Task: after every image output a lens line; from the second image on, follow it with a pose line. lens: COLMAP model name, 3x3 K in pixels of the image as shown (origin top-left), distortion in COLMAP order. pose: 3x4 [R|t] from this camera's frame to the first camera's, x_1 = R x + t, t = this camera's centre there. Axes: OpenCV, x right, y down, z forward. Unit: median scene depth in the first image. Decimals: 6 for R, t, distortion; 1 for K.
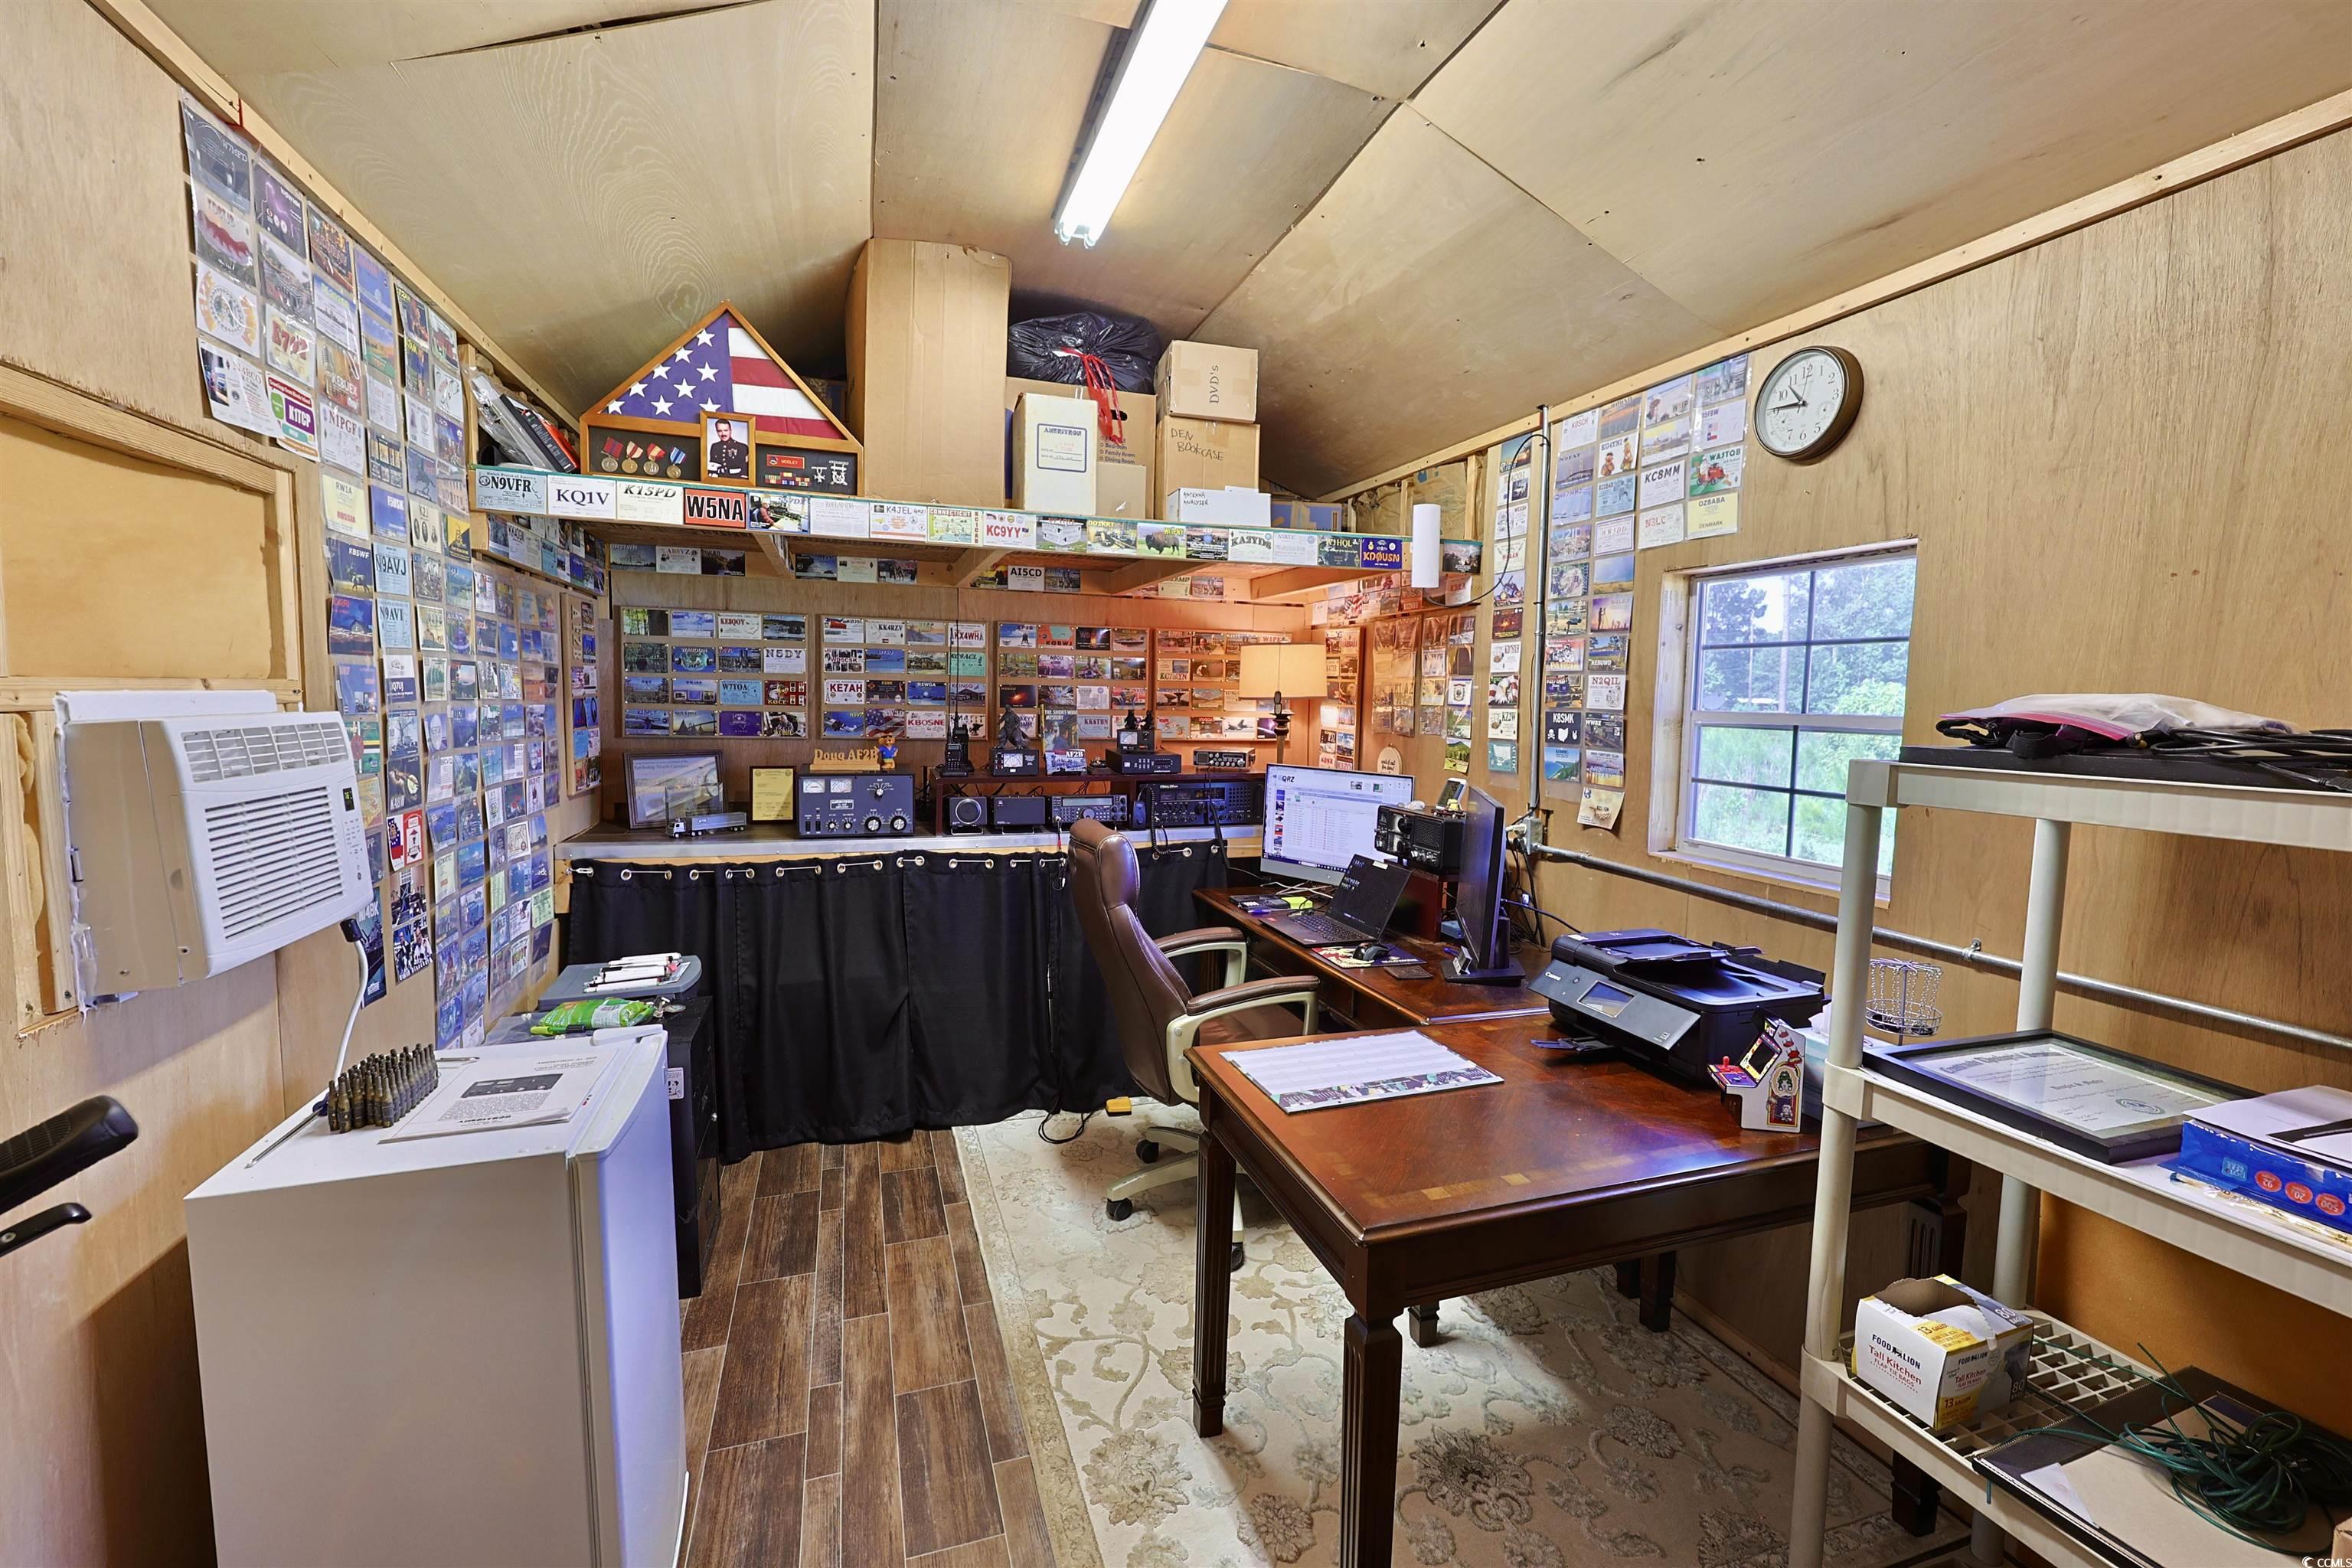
lens RADIAL K [[1003.4, 0, 1179.9], [0, 1003.4, 777.5], [0, 0, 1]] dist [0.002667, 0.000301]
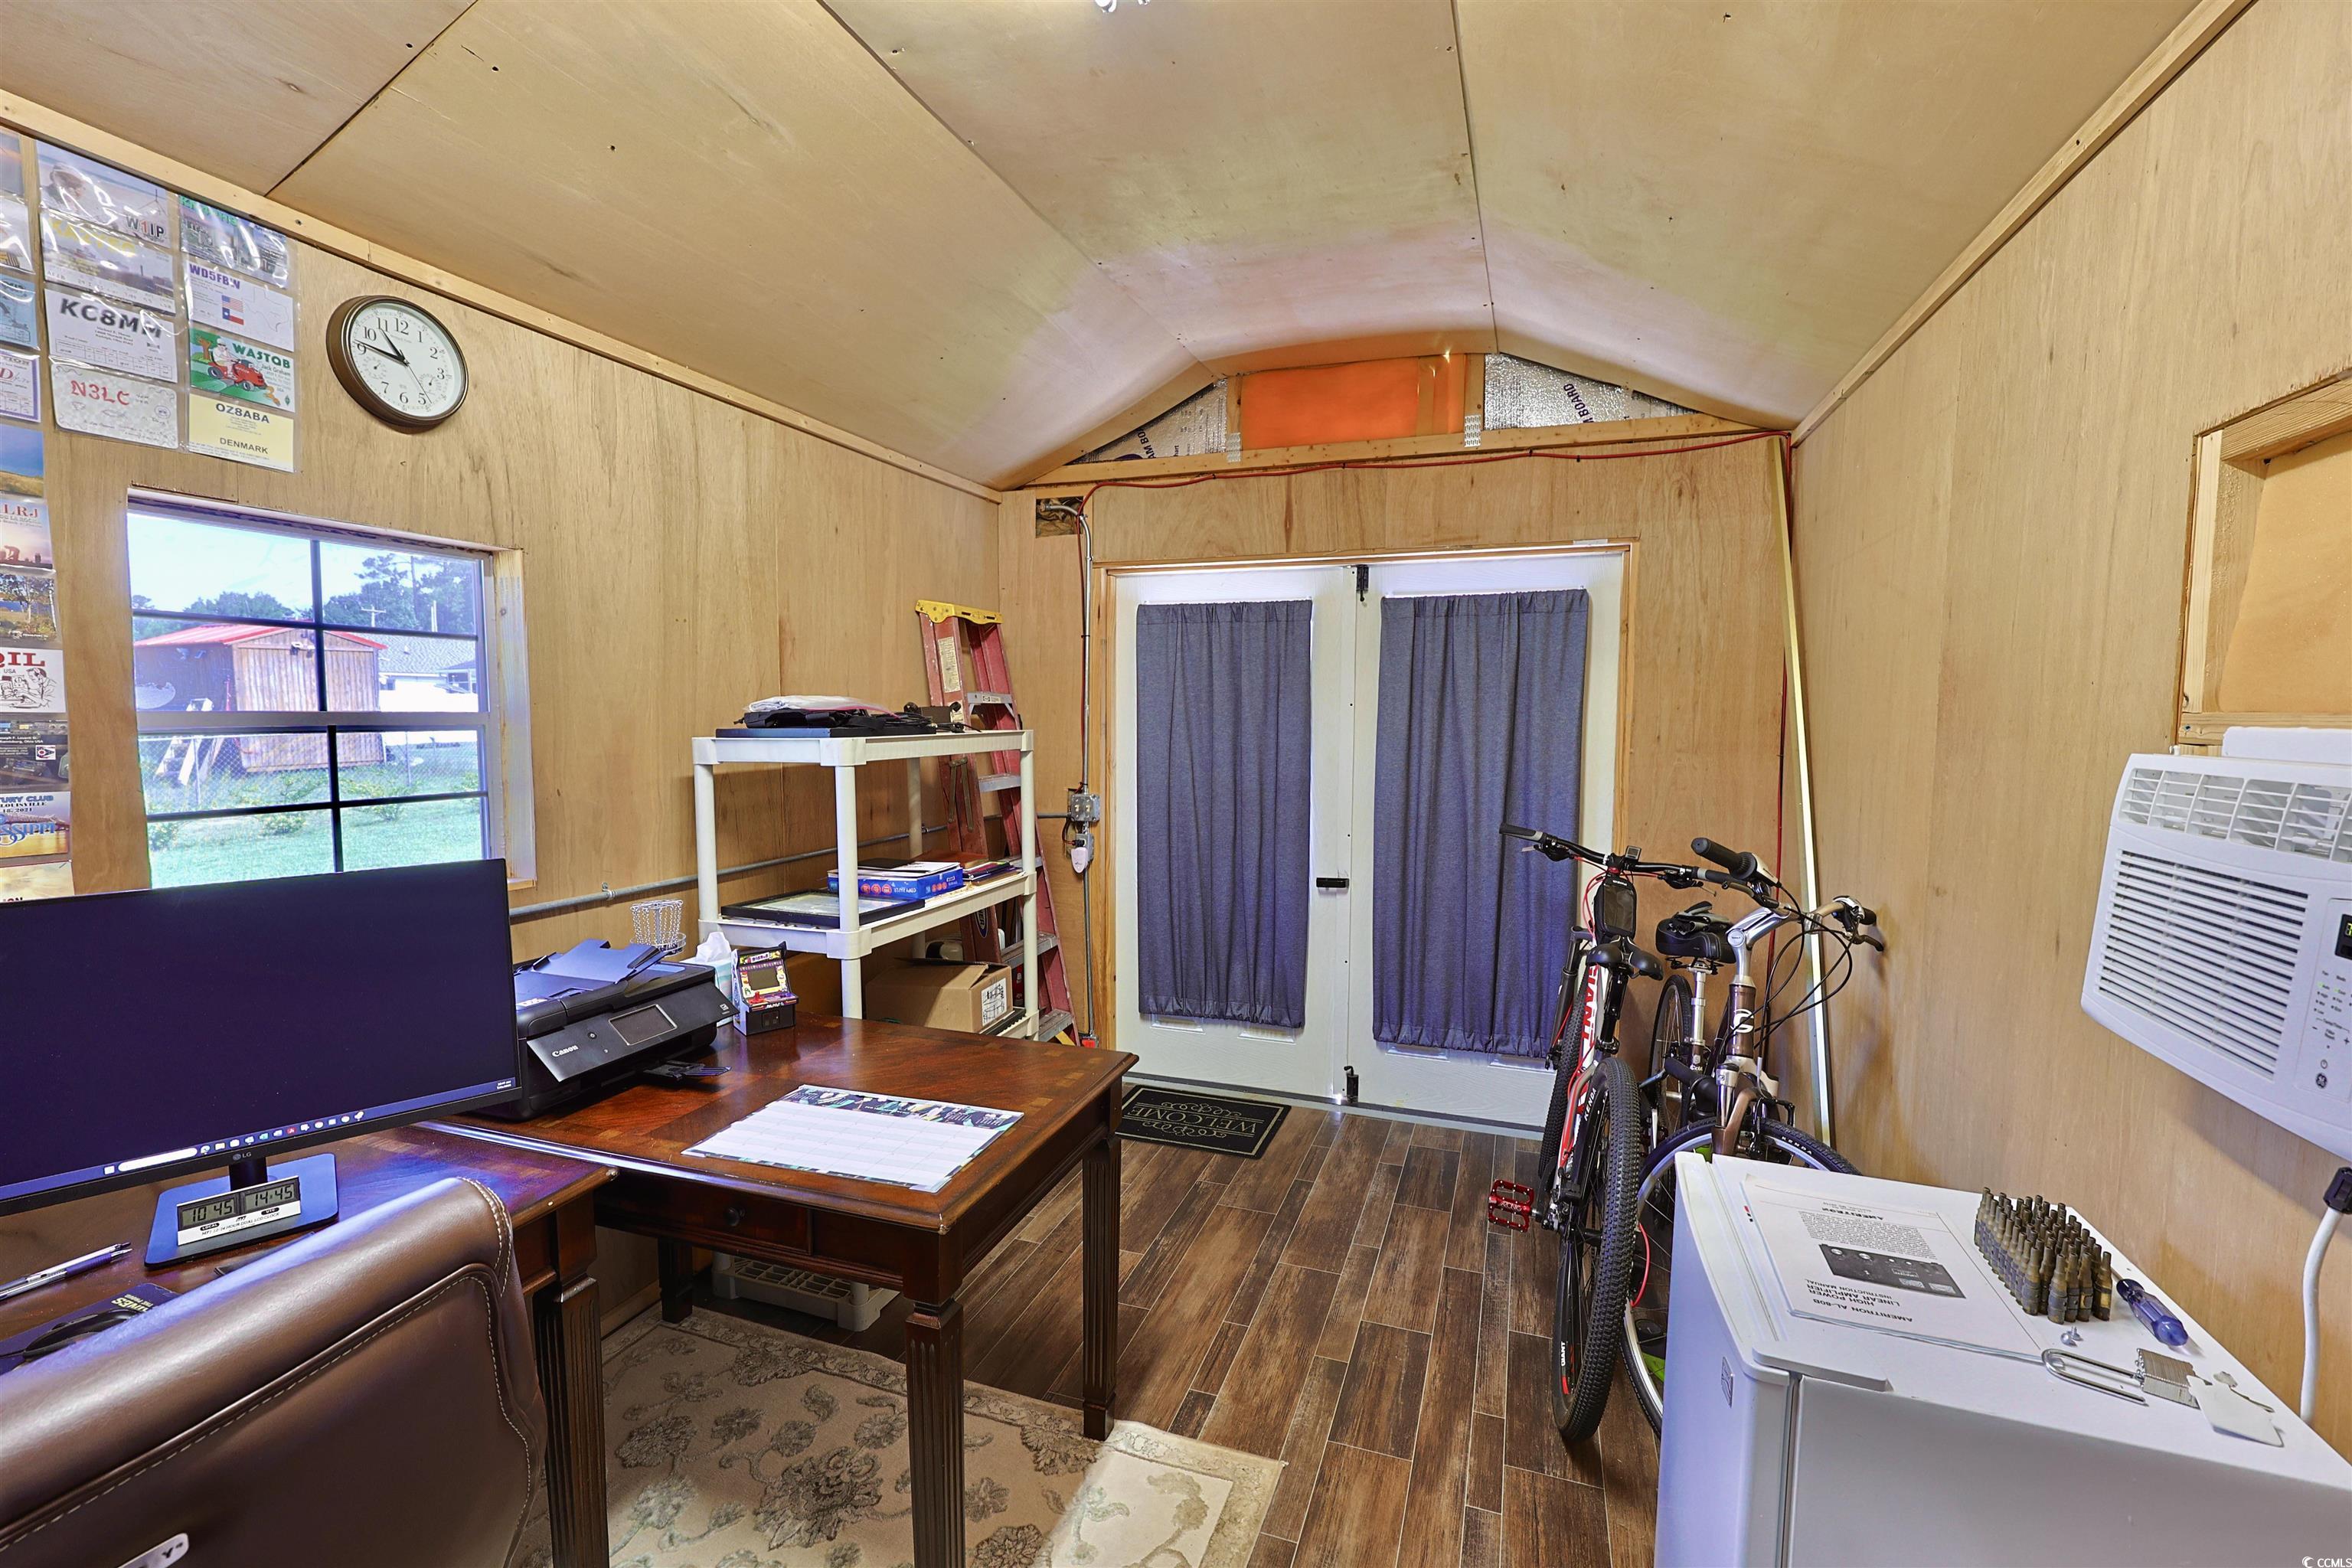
lens RADIAL K [[1003.4, 0, 1179.9], [0, 1003.4, 777.5], [0, 0, 1]] dist [0.002667, 0.000301]
pose [[-0.792975, -0.037017, 0.608128, -0.531102], [0.056611, 0.989357, 0.134041, -0.098183], [-0.606618, 0.140719, -0.782440, 1.472092]]
